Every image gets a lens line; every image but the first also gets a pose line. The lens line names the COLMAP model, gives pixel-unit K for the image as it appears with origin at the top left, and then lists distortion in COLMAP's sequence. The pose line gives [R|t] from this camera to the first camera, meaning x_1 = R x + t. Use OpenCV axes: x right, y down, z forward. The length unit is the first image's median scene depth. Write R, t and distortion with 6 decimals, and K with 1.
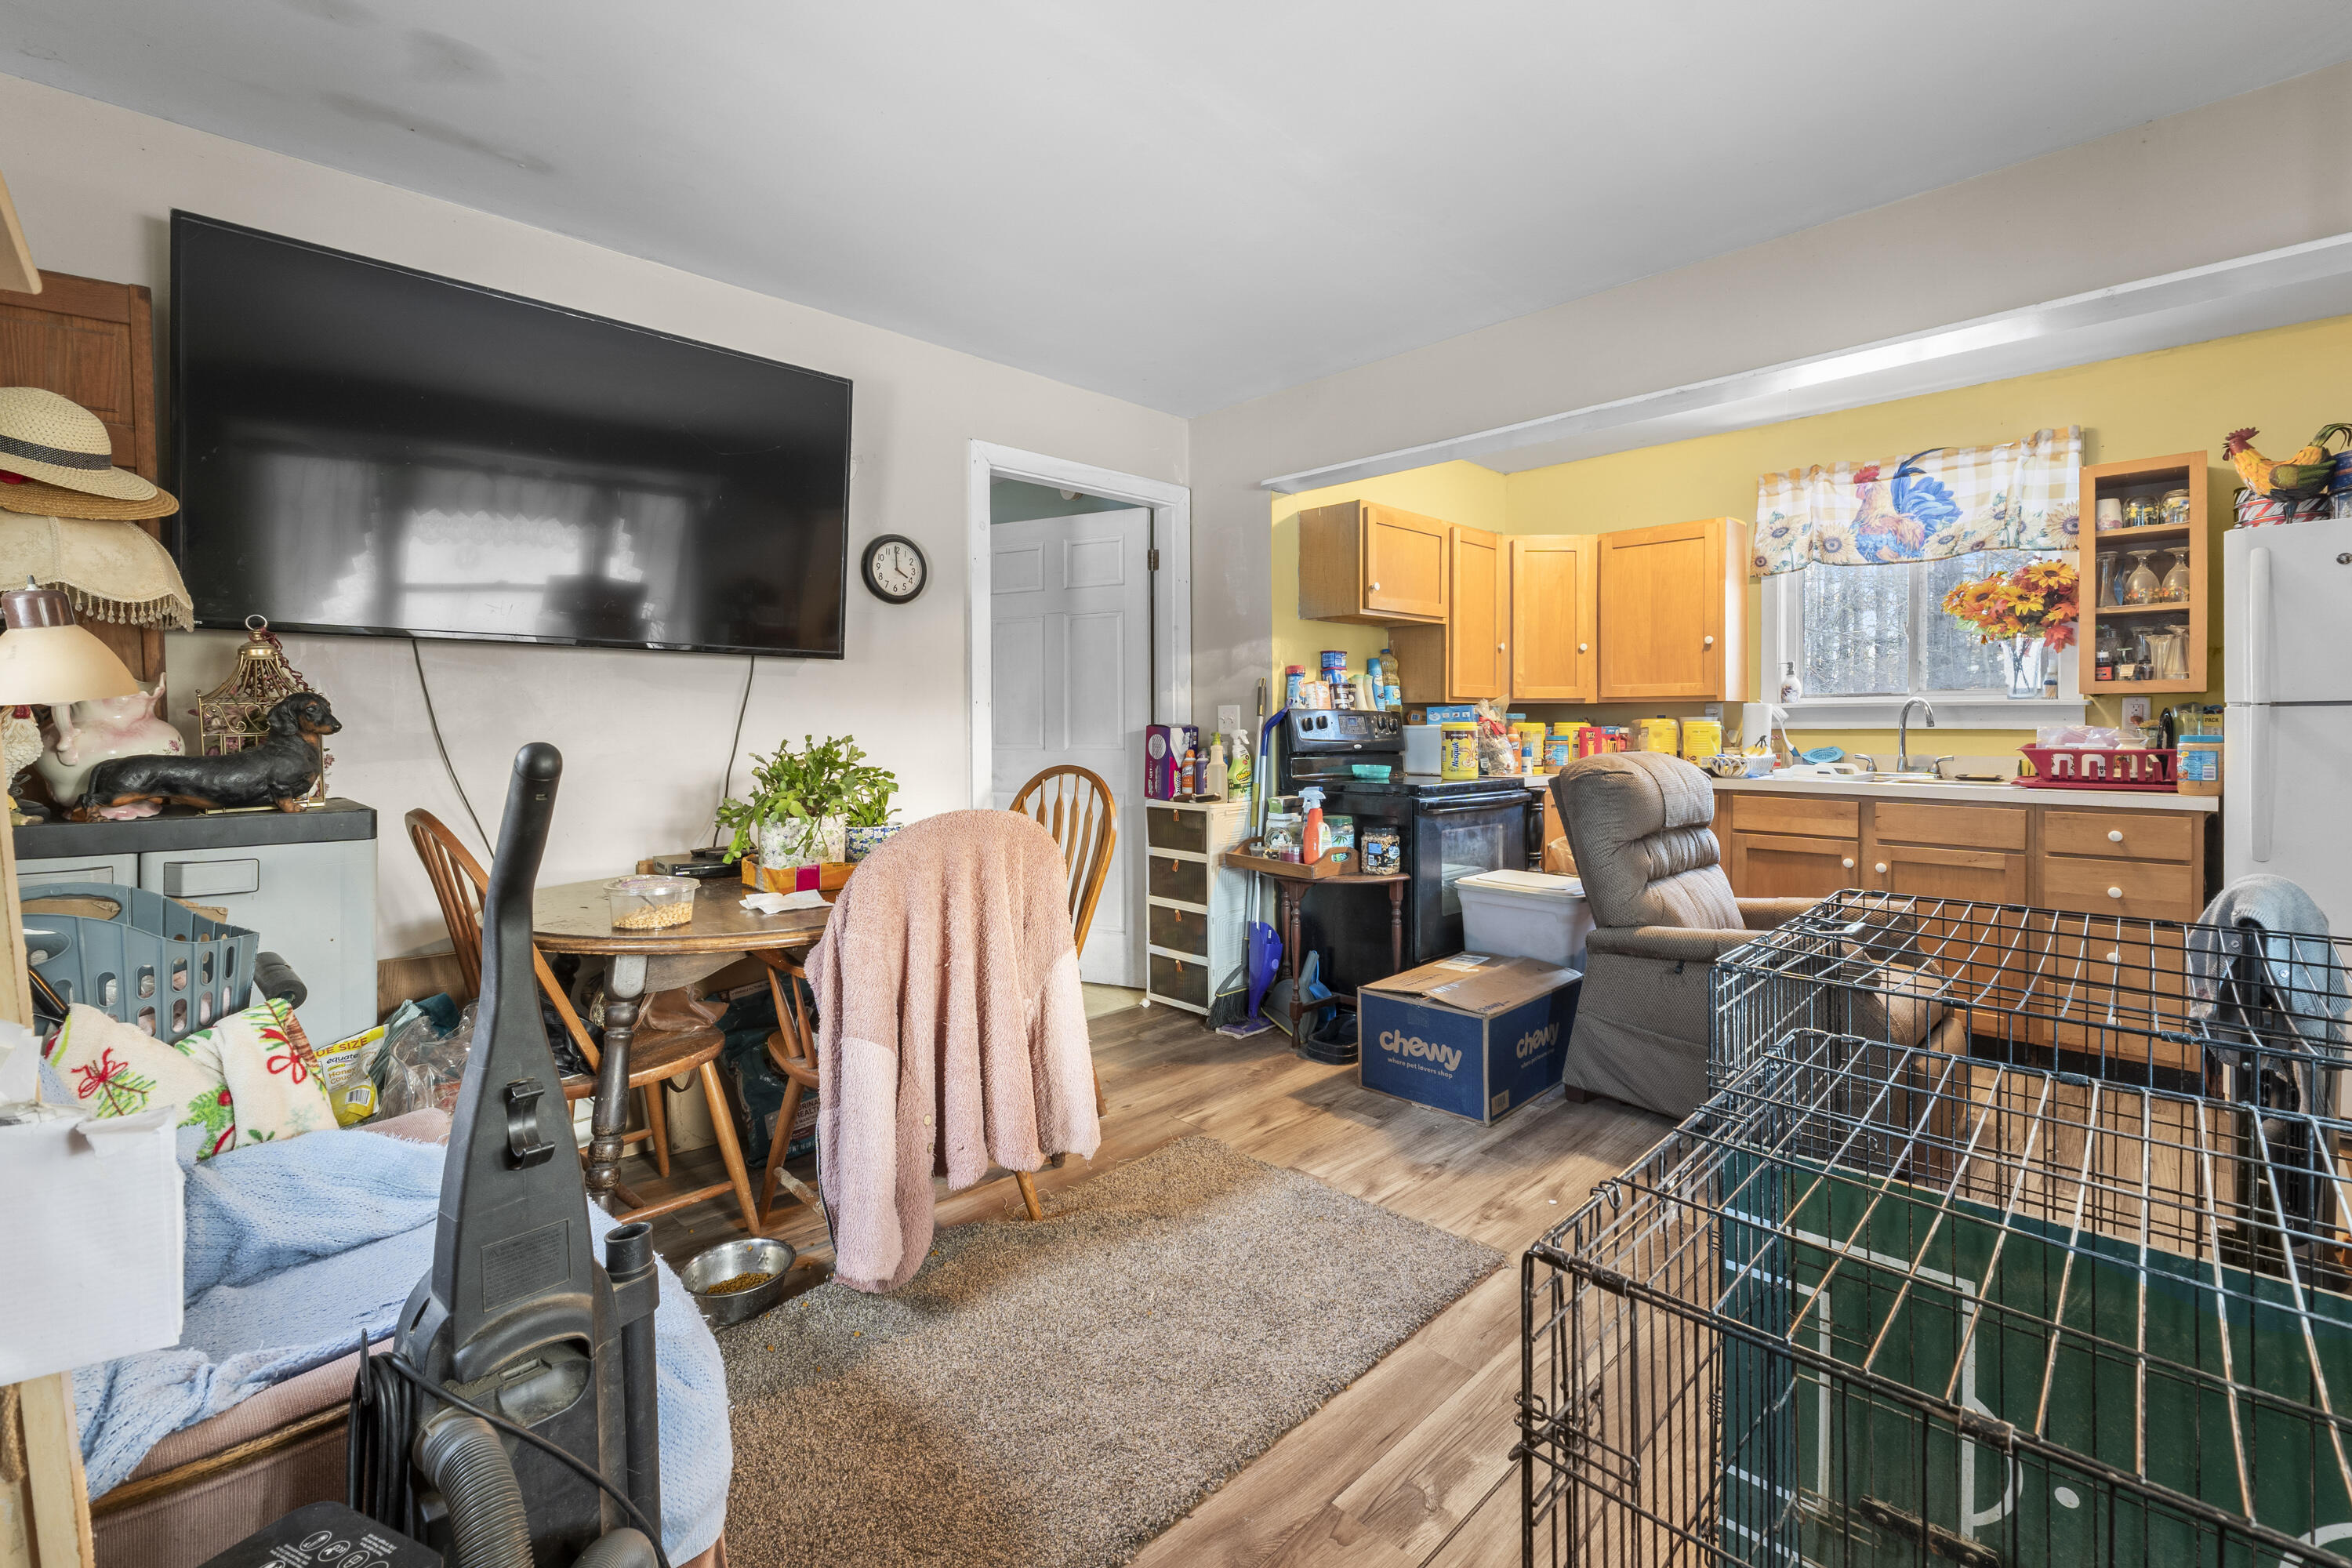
lens RADIAL K [[1002.9, 0, 1177.2], [0, 1002.9, 730.6], [0, 0, 1]] dist [-0.010752, -0.000098]
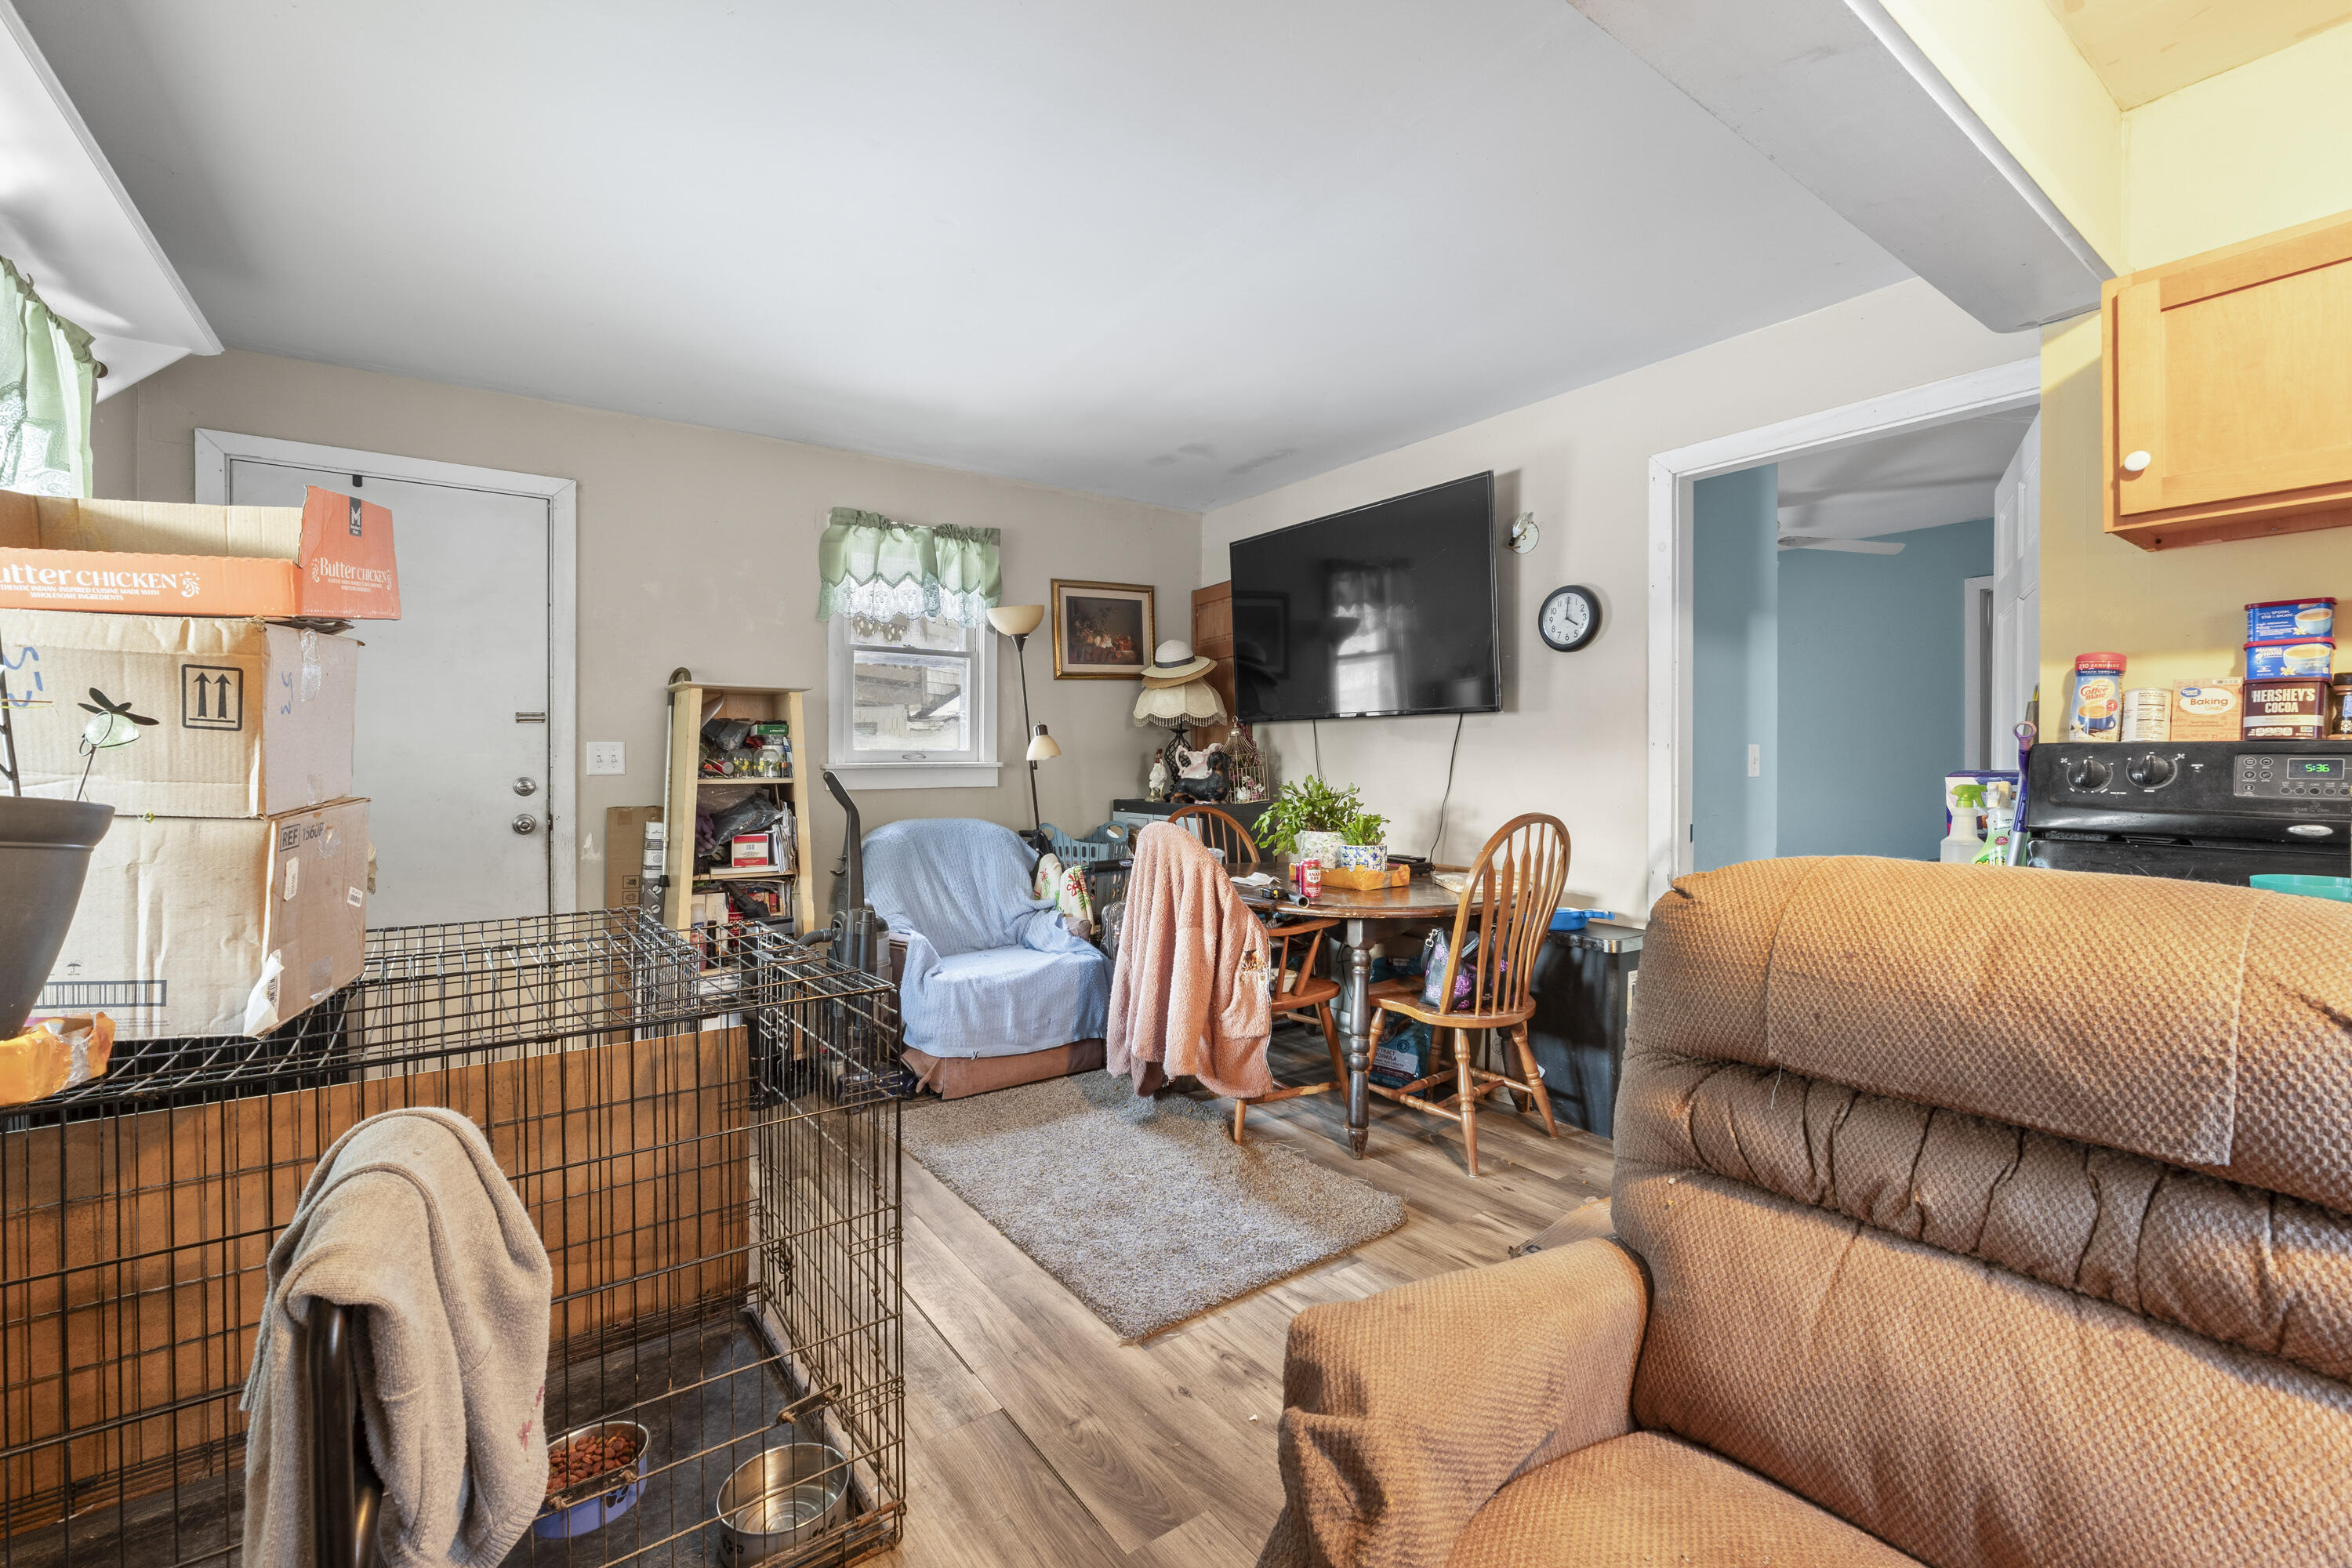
lens RADIAL K [[984.2, 0, 1185.3], [0, 984.2, 765.7], [0, 0, 1]] dist [-0.001746, -0.000097]
pose [[-0.138370, 0.005714, -0.990364, 0.721454], [-0.006056, 0.999960, 0.006615, -0.011620], [0.990362, 0.006913, -0.138330, 0.684432]]
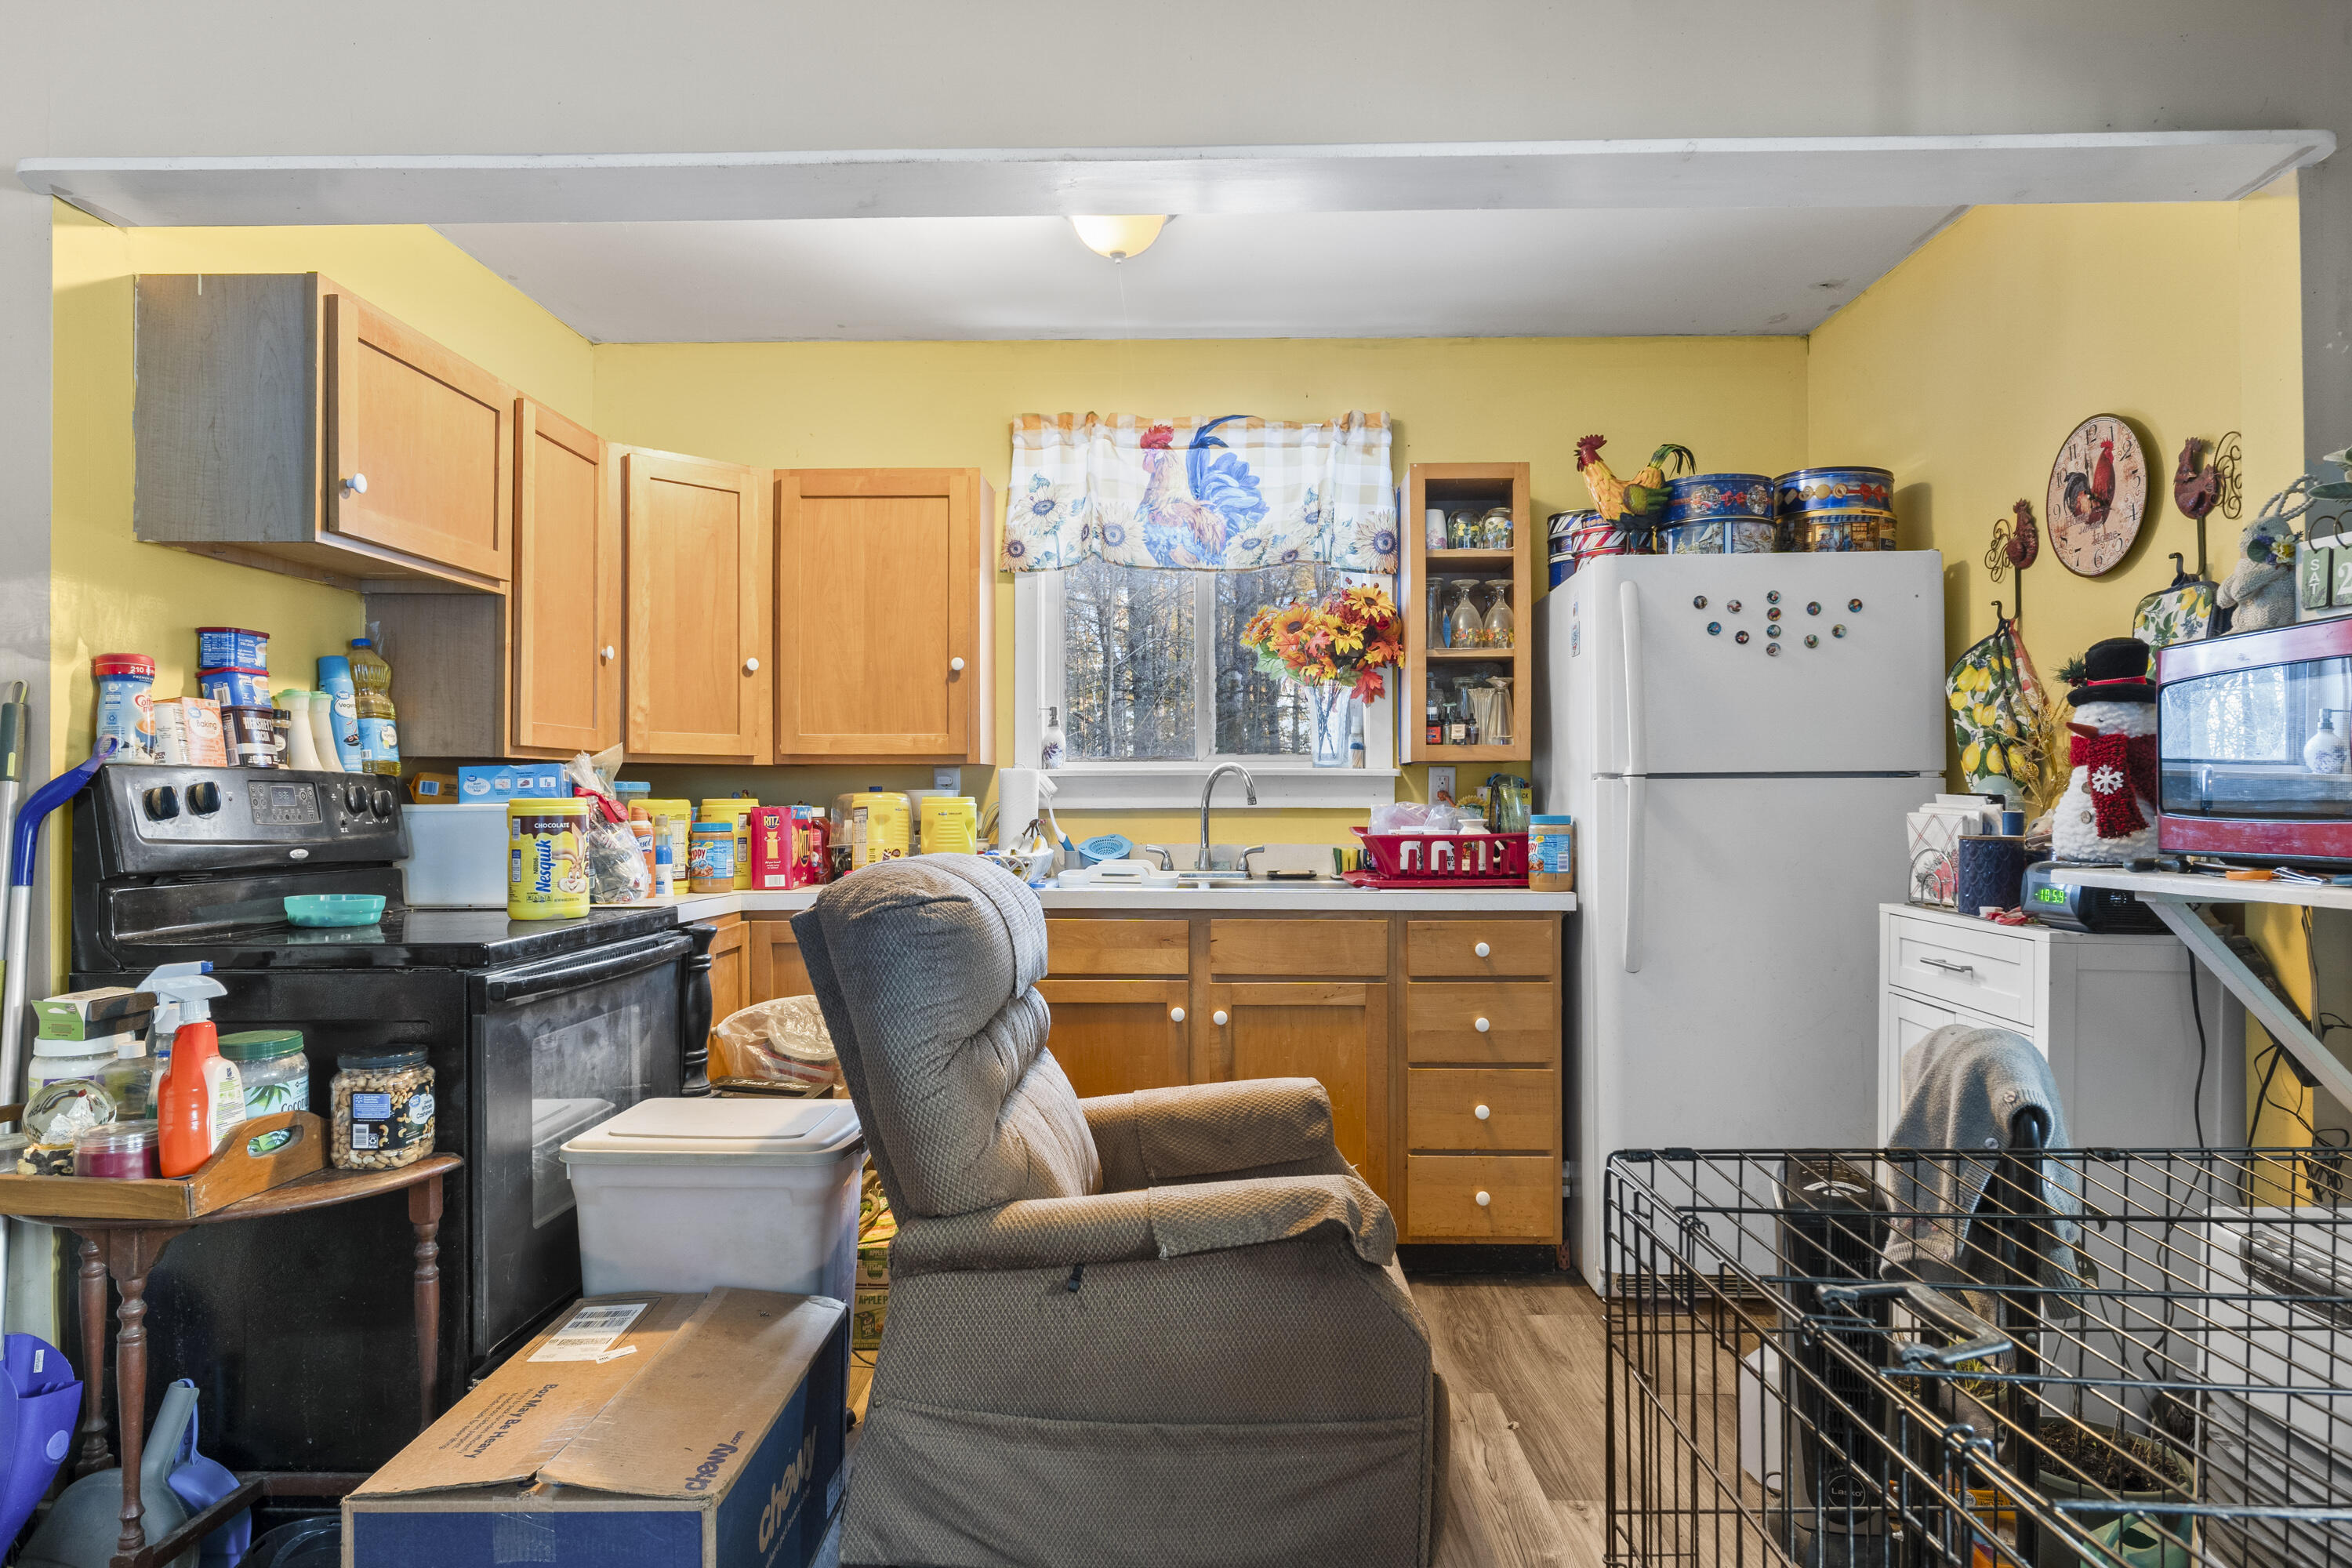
lens RADIAL K [[1390.8, 0, 1168.8], [0, 1390.8, 787.1], [0, 0, 1]] dist [-0.005055, -0.000180]
pose [[0.708284, 0.006494, 0.705898, 0.026103], [0.005447, 0.999878, -0.014664, -0.002459], [-0.705907, 0.014231, 0.708162, 0.351919]]
